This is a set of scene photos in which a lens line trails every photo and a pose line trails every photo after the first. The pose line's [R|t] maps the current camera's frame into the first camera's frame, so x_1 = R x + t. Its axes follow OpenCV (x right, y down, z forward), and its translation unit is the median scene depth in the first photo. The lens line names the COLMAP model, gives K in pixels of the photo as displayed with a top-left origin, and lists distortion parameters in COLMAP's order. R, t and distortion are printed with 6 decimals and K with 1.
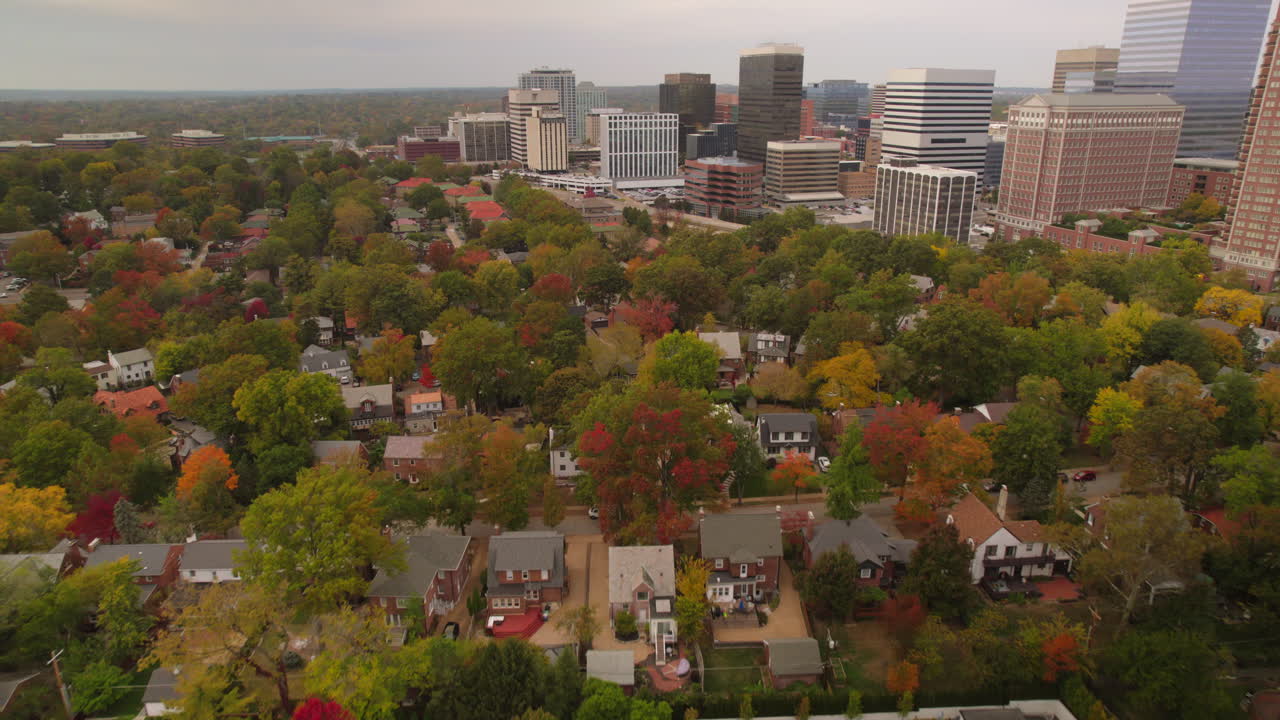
lens RADIAL K [[863.2, 0, 640.0], [0, 863.2, 360.0], [0, 0, 1]] dist [-0.026603, 0.002646]
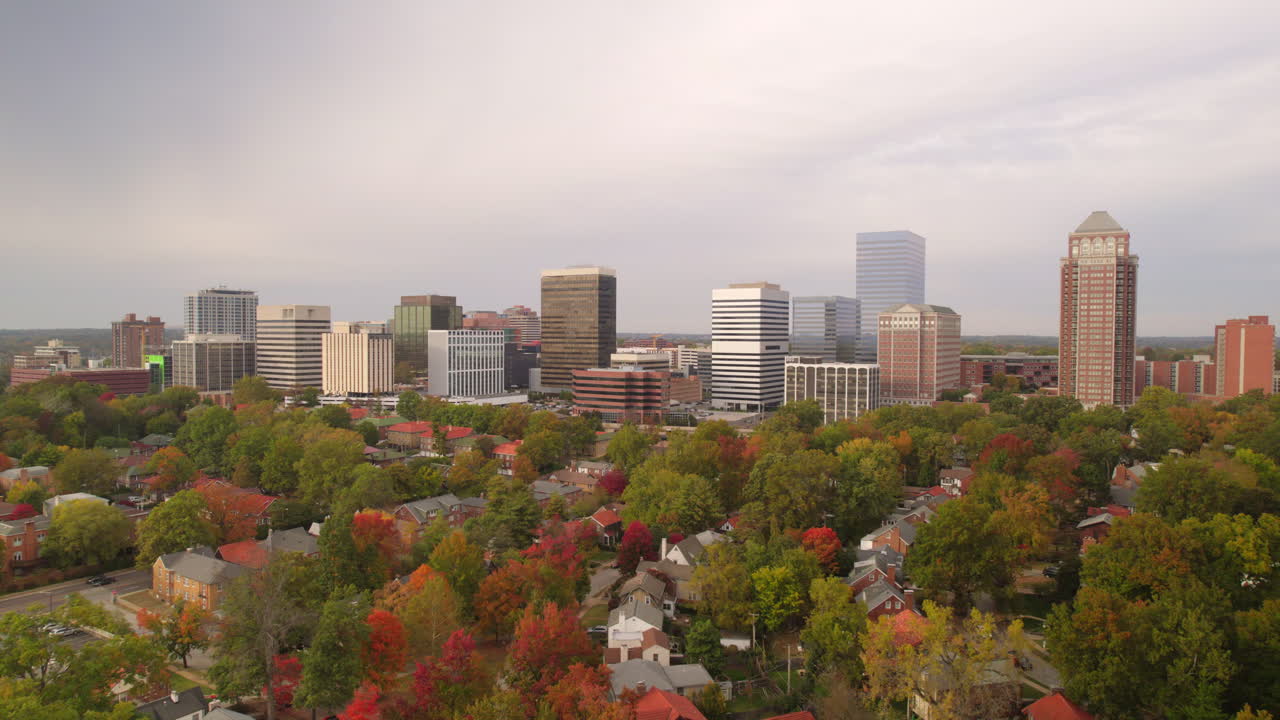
lens RADIAL K [[863.2, 0, 640.0], [0, 863.2, 360.0], [0, 0, 1]] dist [-0.026603, 0.002646]
pose [[0.768154, -0.014825, 0.640093, -0.544434], [0.193771, 0.958231, -0.210346, -0.026695], [-0.610239, 0.285610, 0.738942, 0.248271]]
